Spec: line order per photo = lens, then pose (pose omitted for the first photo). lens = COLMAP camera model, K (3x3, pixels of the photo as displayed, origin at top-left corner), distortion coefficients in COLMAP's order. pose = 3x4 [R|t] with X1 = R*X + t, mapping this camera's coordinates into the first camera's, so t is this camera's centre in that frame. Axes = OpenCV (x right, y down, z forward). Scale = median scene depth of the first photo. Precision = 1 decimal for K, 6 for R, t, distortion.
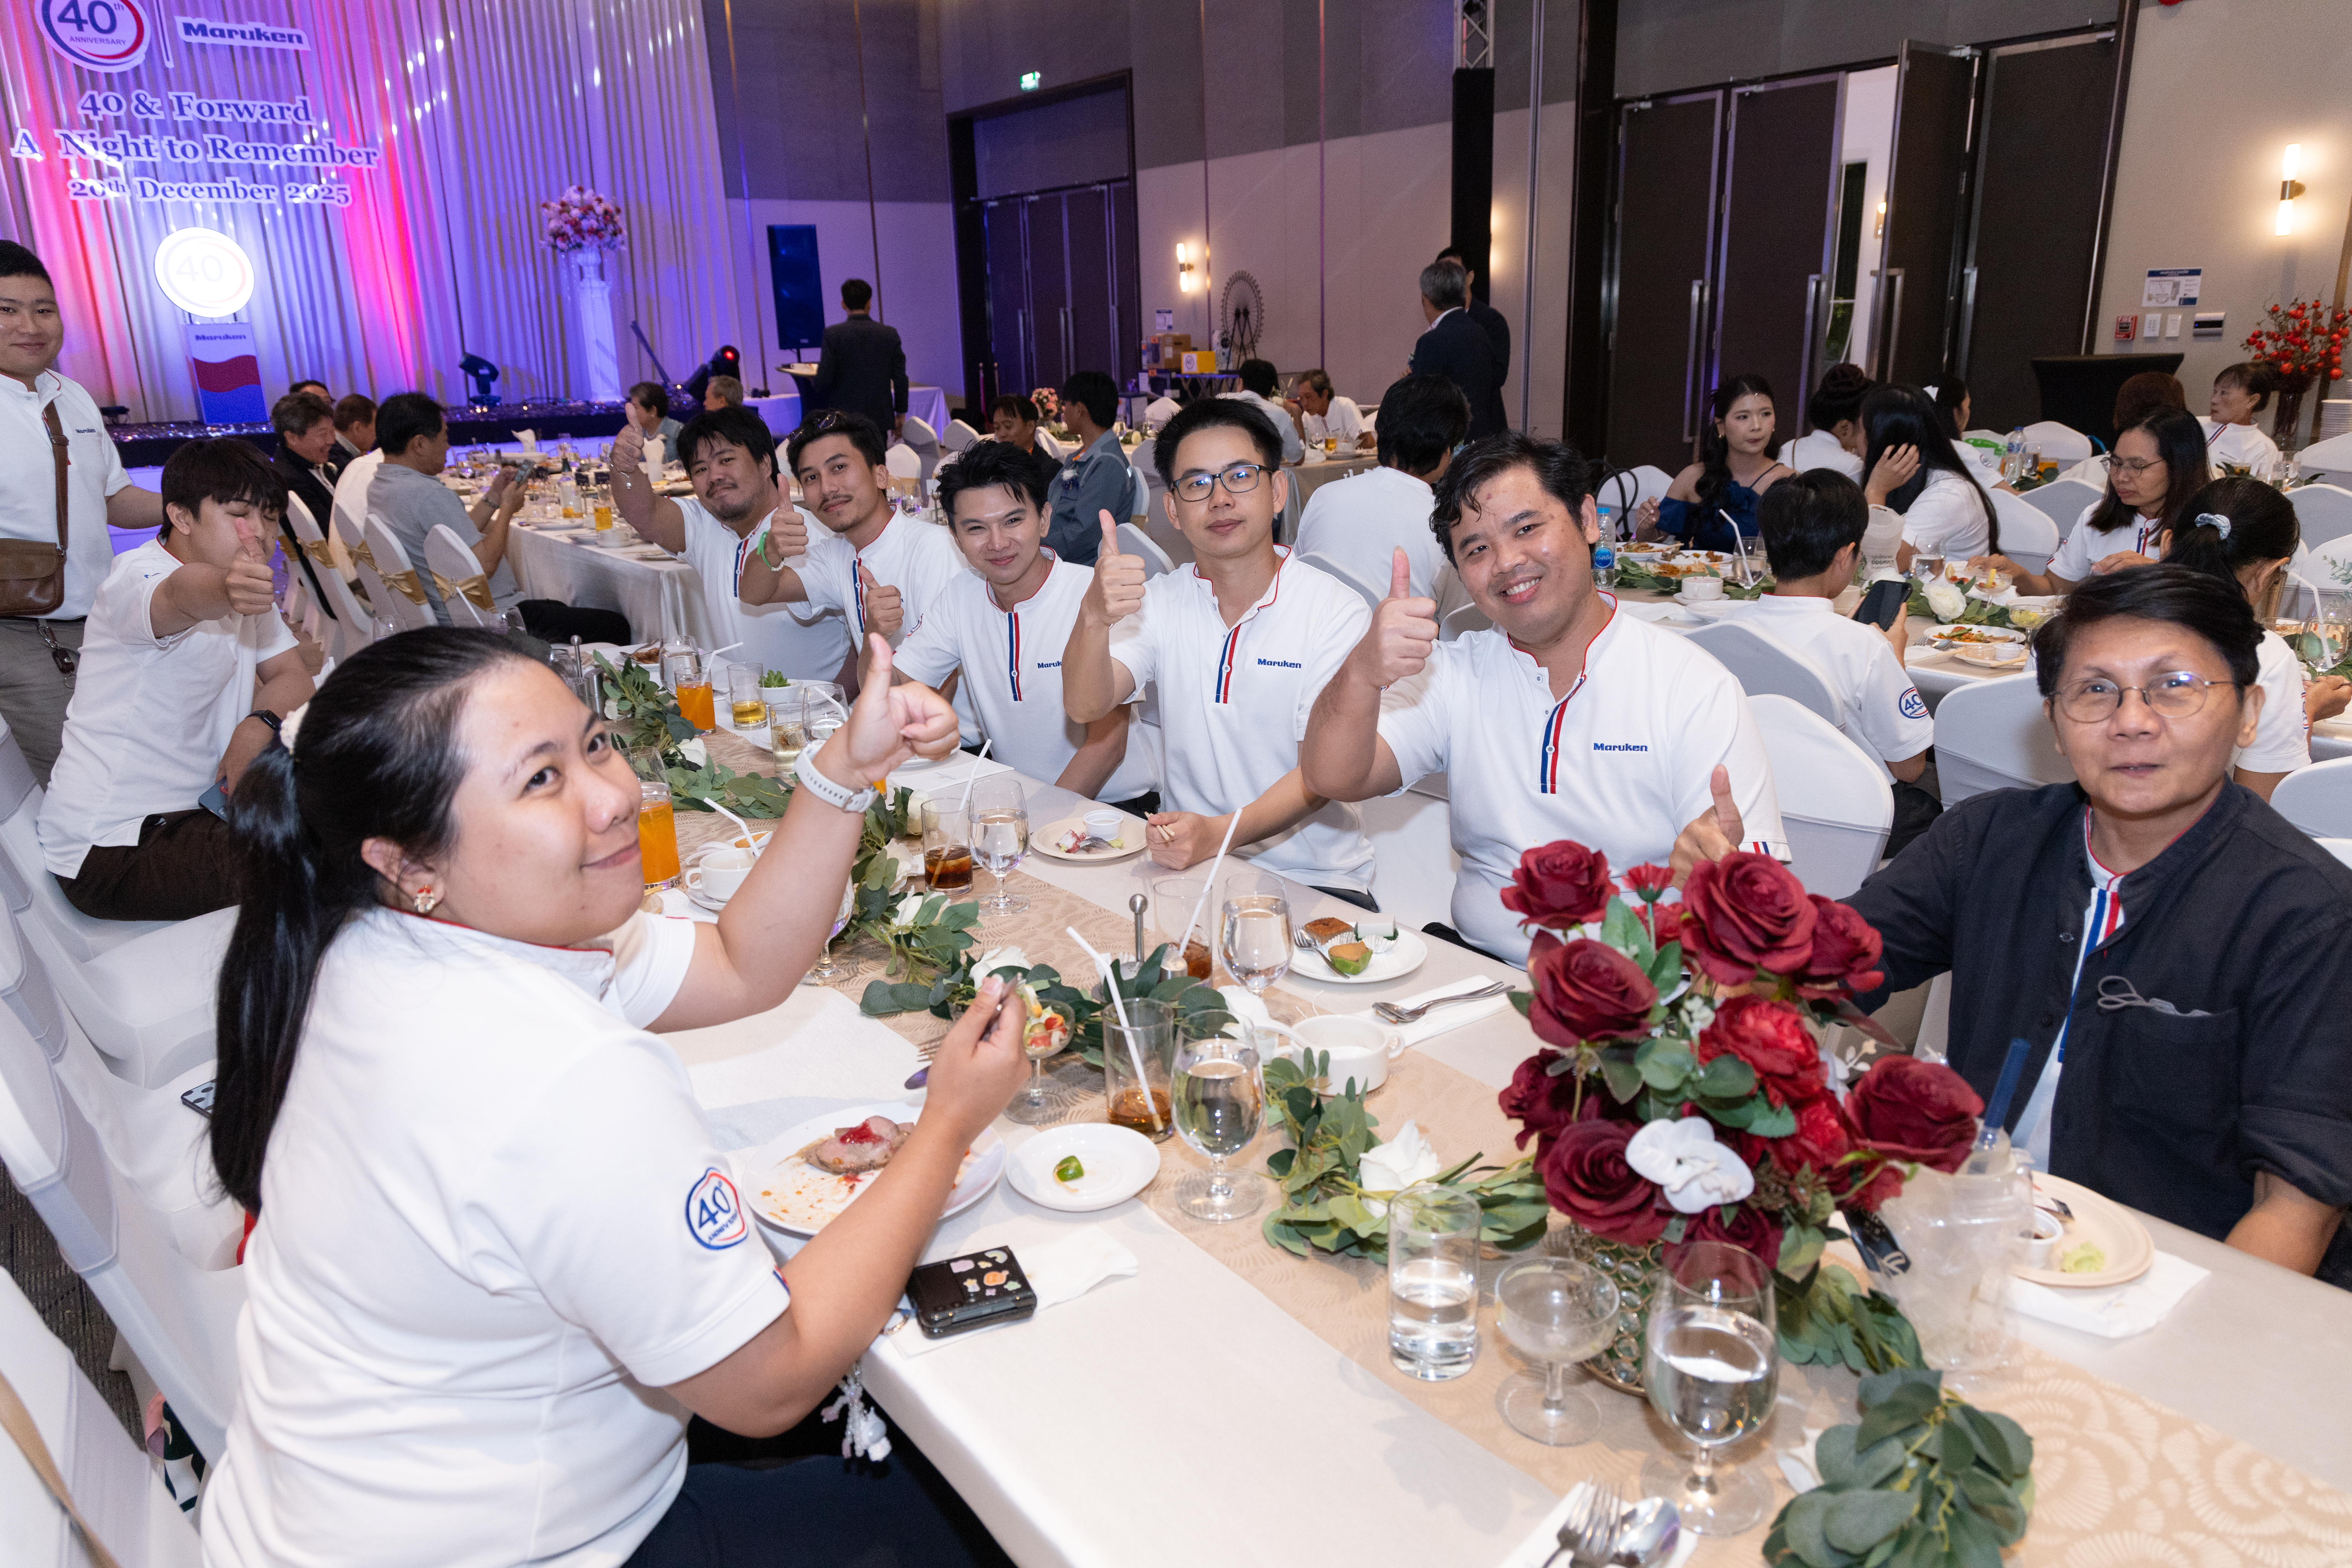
lens RADIAL K [[1567.8, 0, 1191.3], [0, 1567.8, 788.4], [0, 0, 1]] dist [-0.001869, 0.001441]
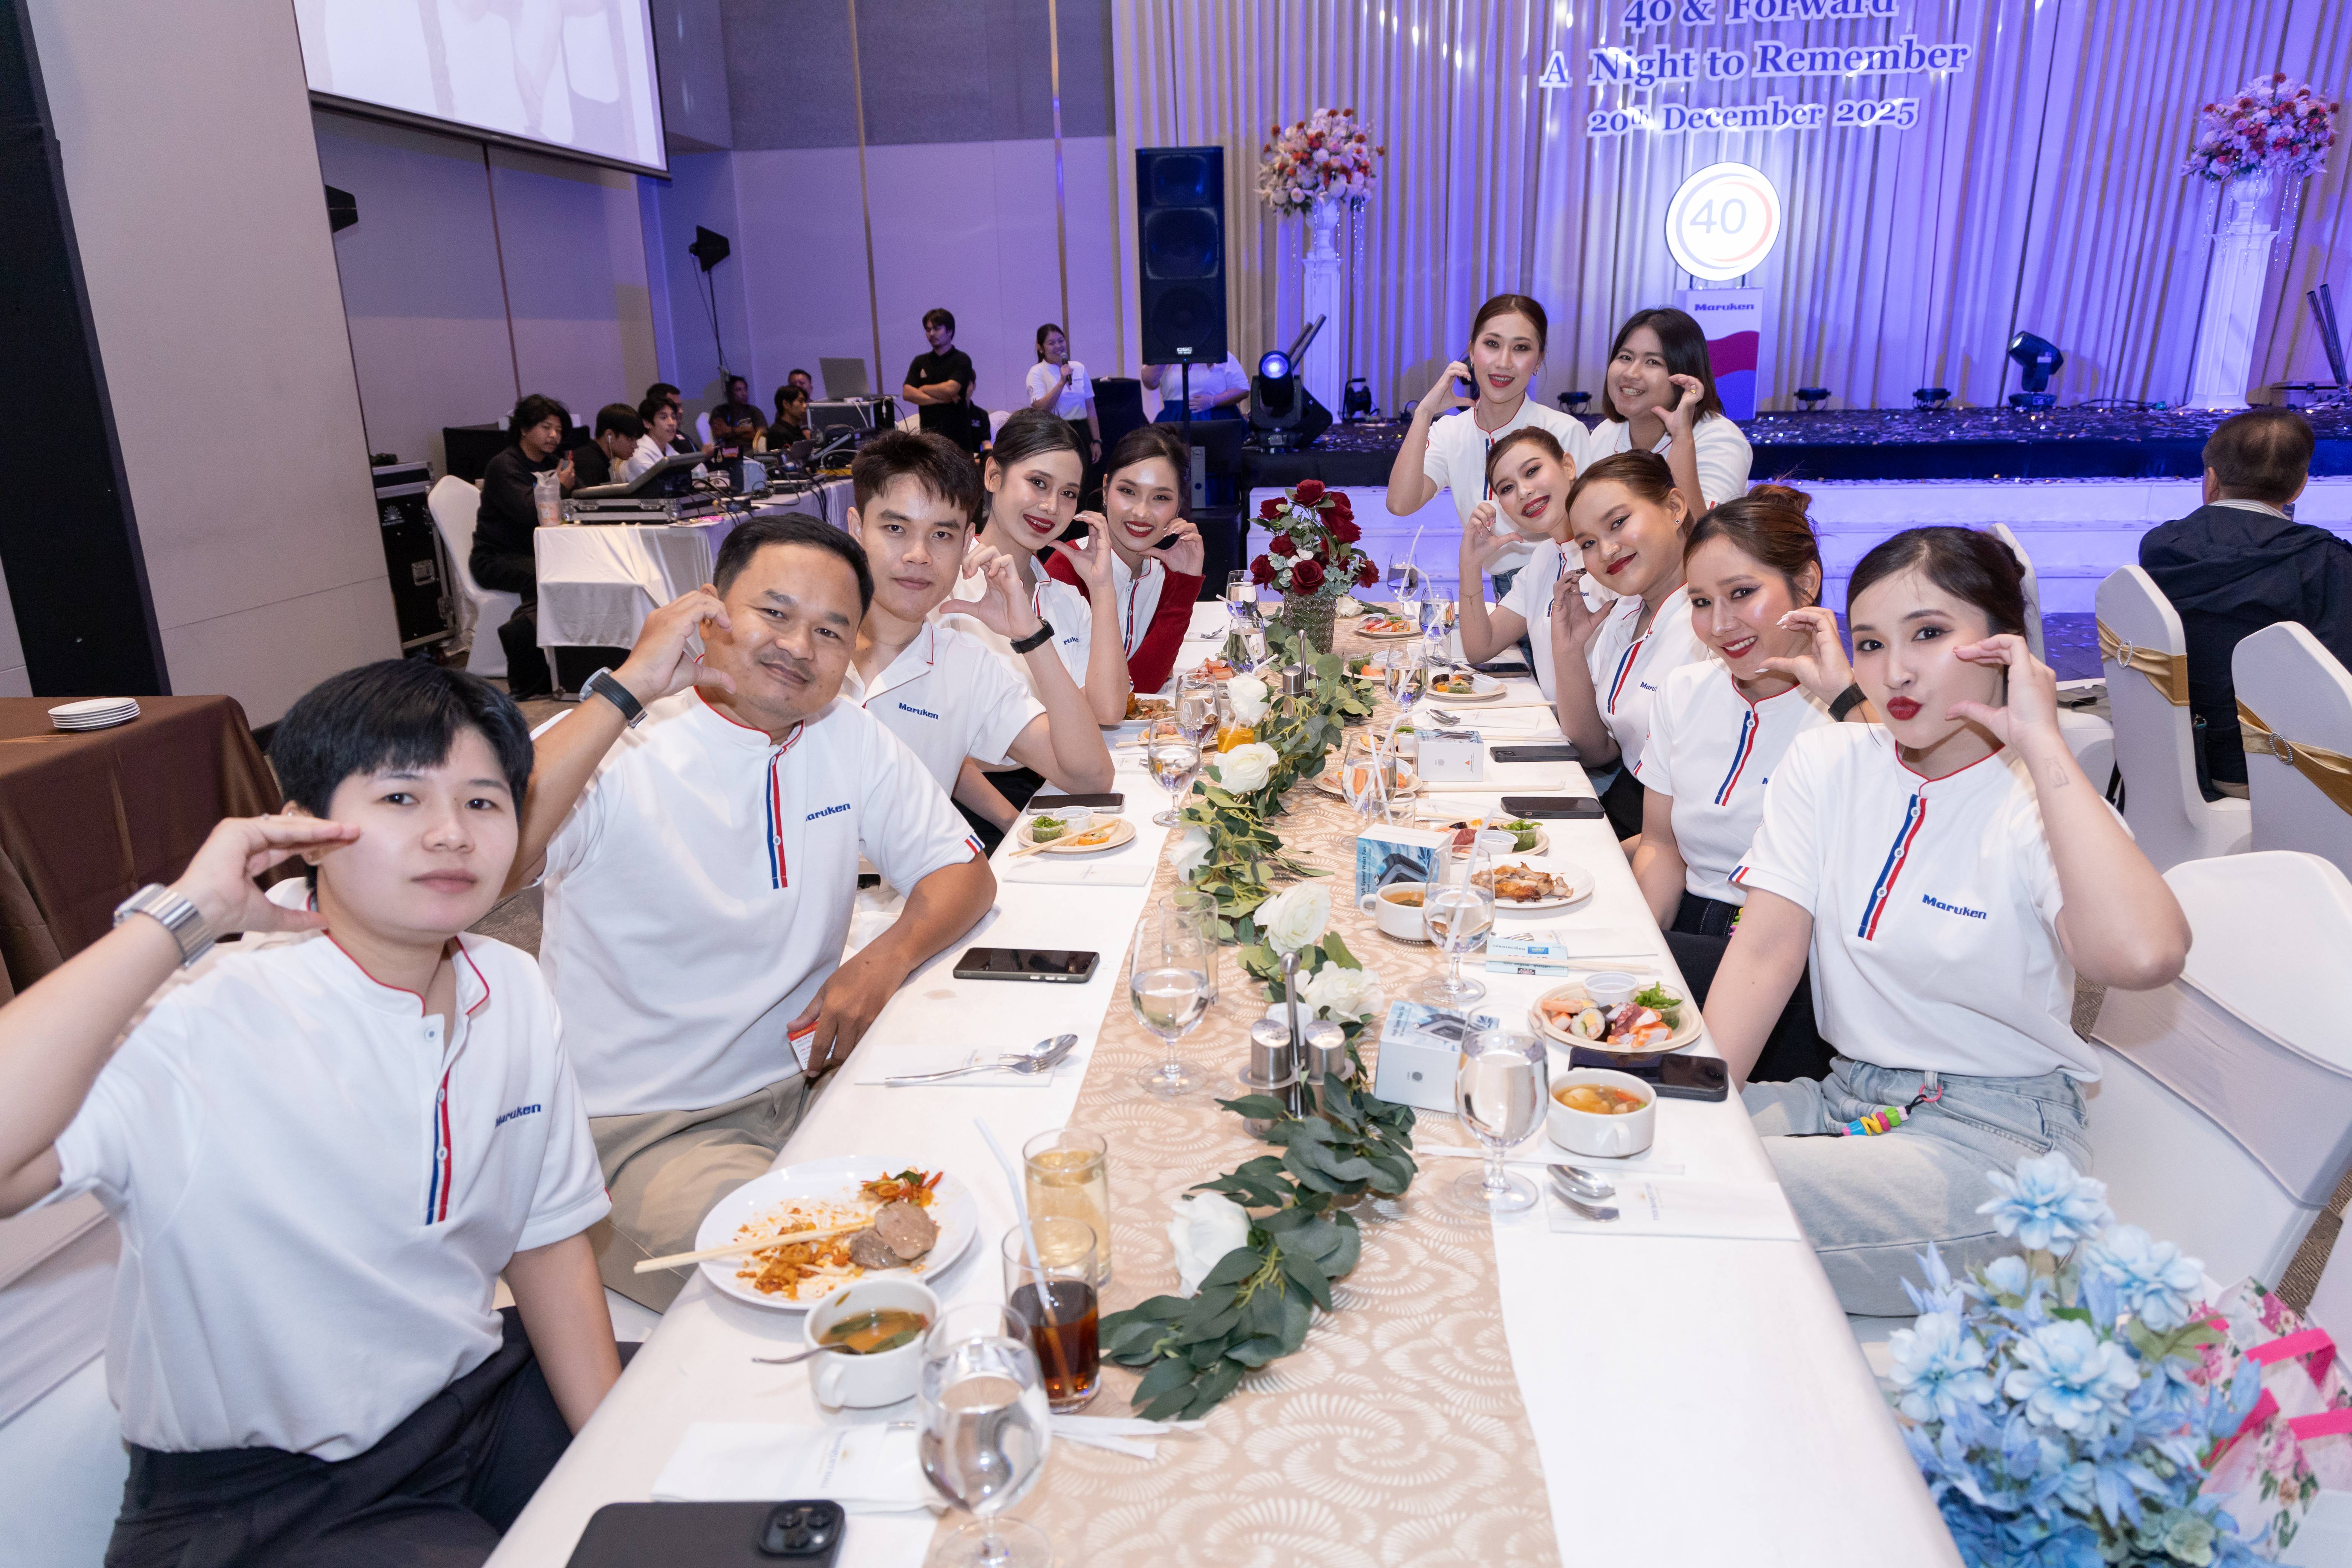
lens RADIAL K [[1567.8, 0, 1181.3], [0, 1567.8, 791.8], [0, 0, 1]] dist [-0.001869, 0.001441]
pose [[0.740751, 0.199768, -0.641390, -0.271828], [-0.189765, 0.978102, 0.085478, -0.070857], [0.644420, 0.058396, 0.762439, 0.255886]]
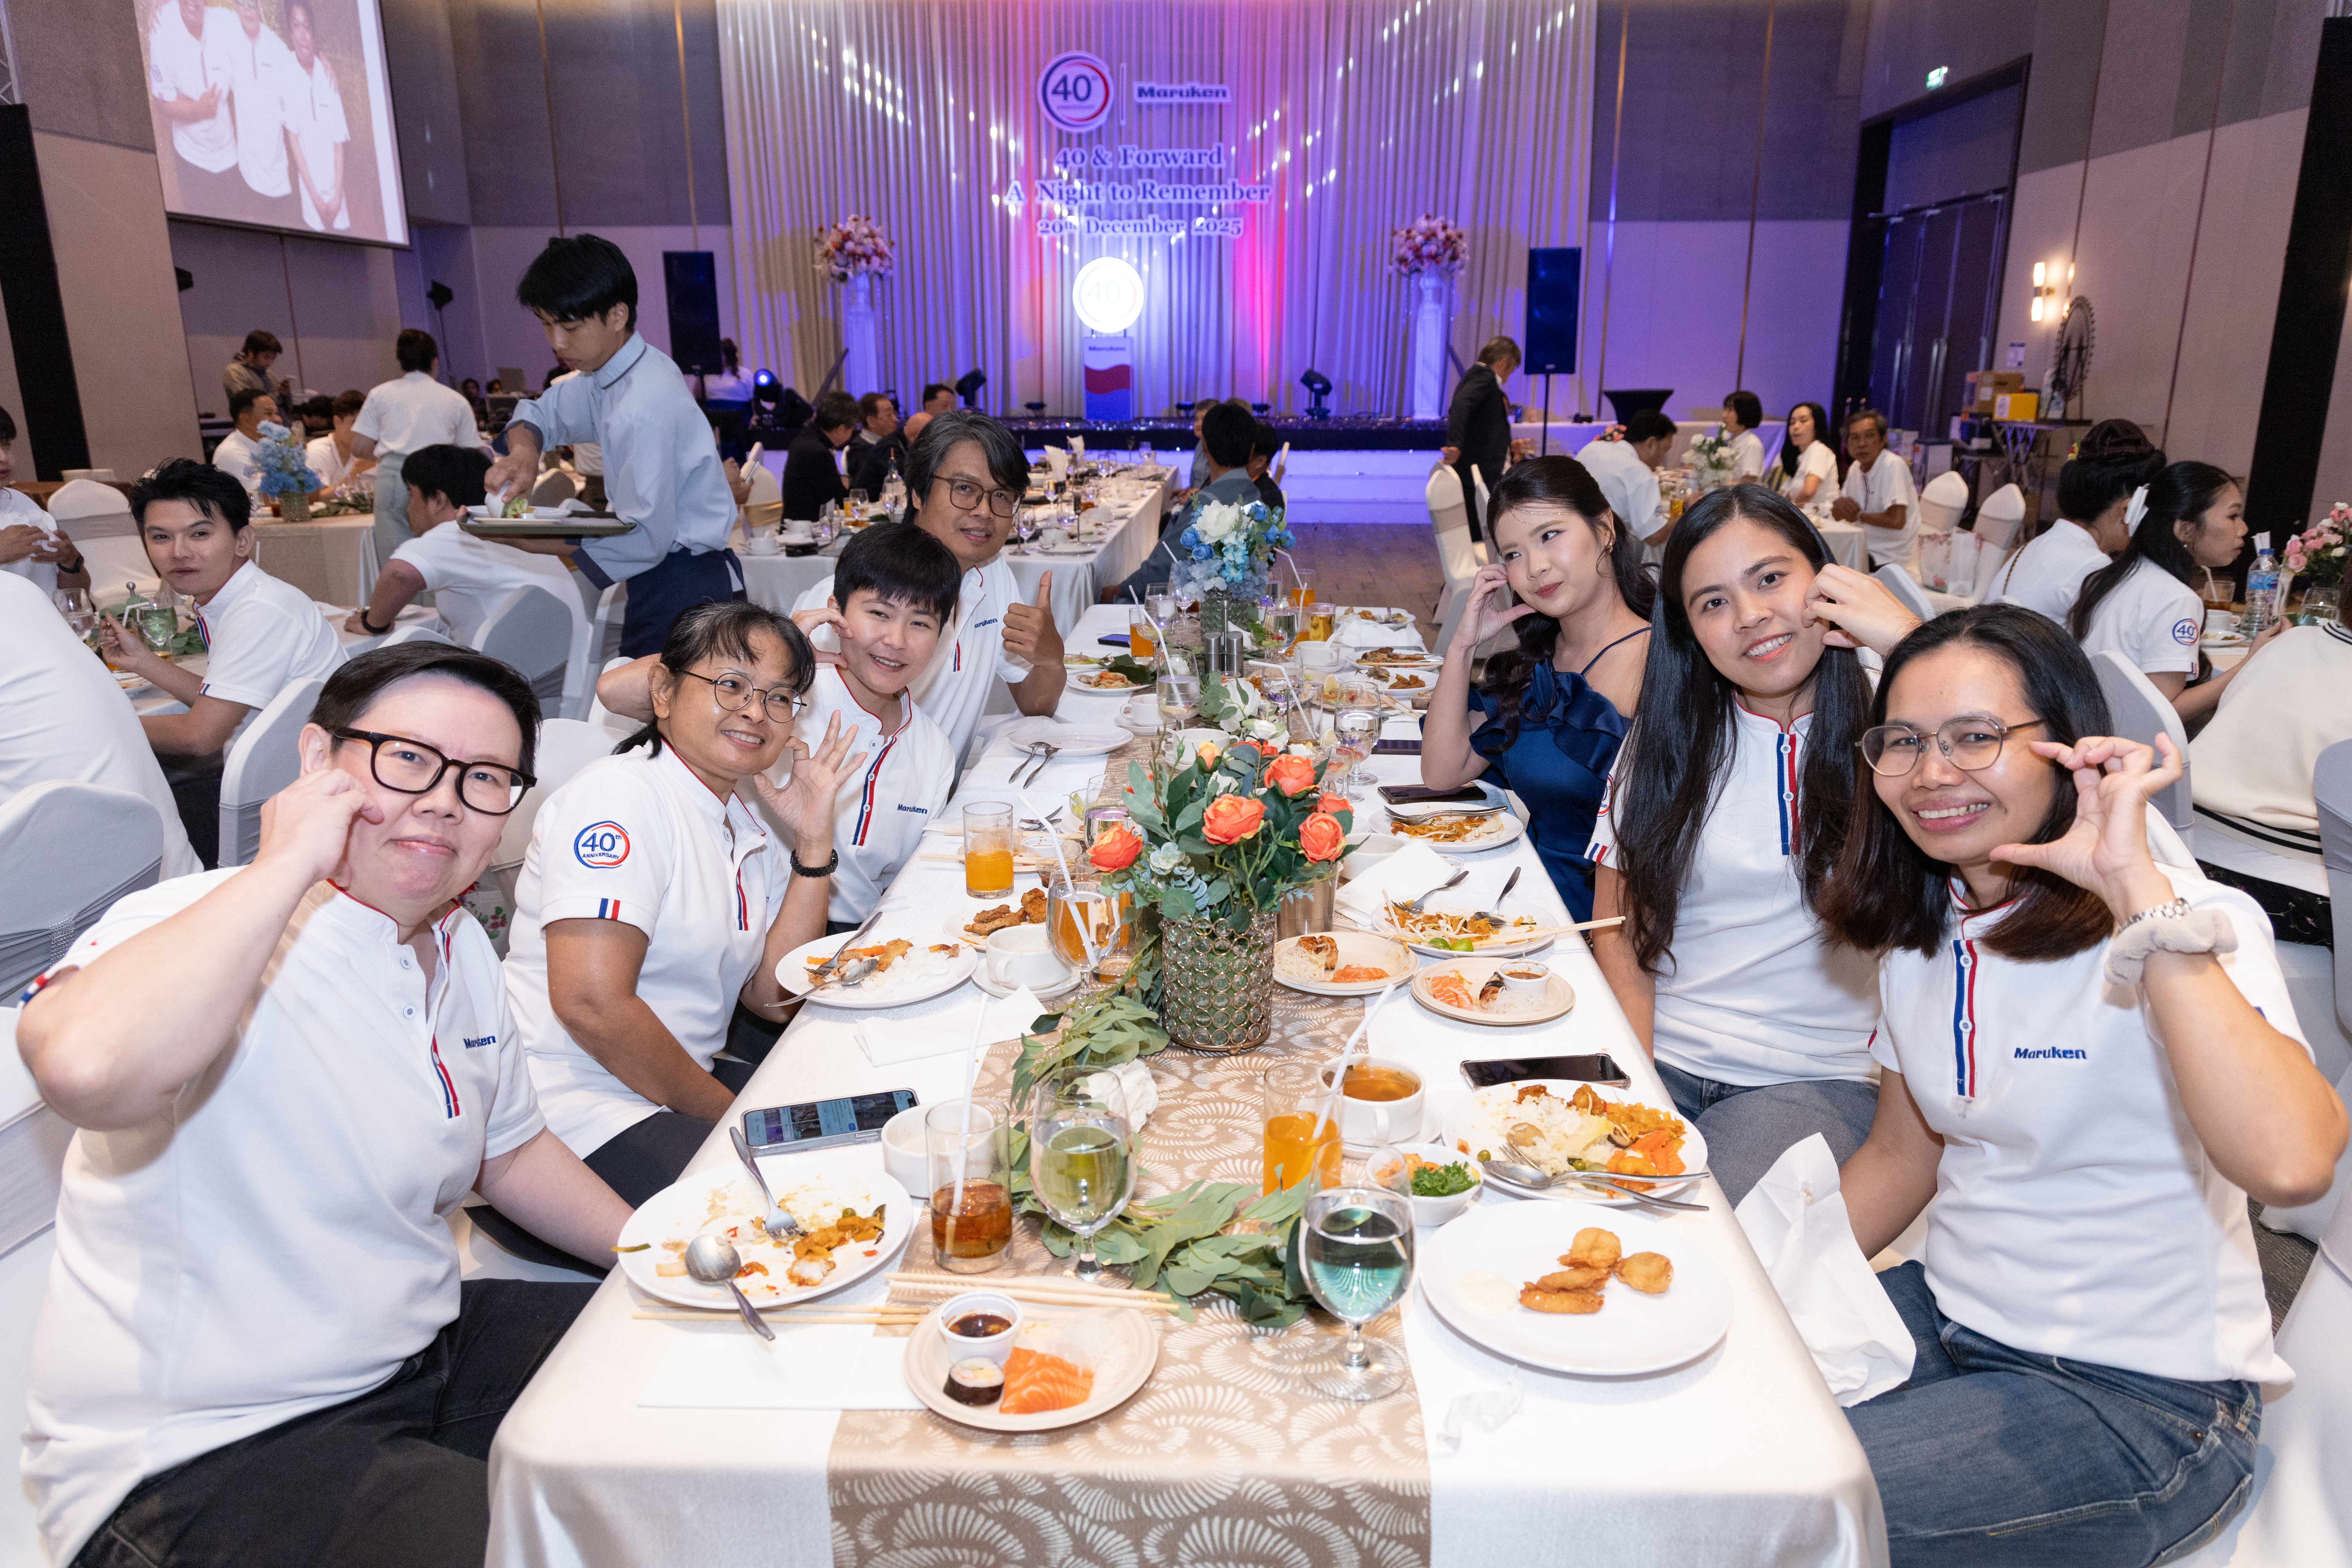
lens RADIAL K [[1567.8, 0, 1188.1], [0, 1567.8, 780.1], [0, 0, 1]] dist [-0.001869, 0.001441]
pose [[0.781128, 0.186728, -0.595795, 0.192523], [-0.197561, 0.979122, 0.047849, -0.034584], [0.592291, 0.080330, 0.801710, 0.102761]]
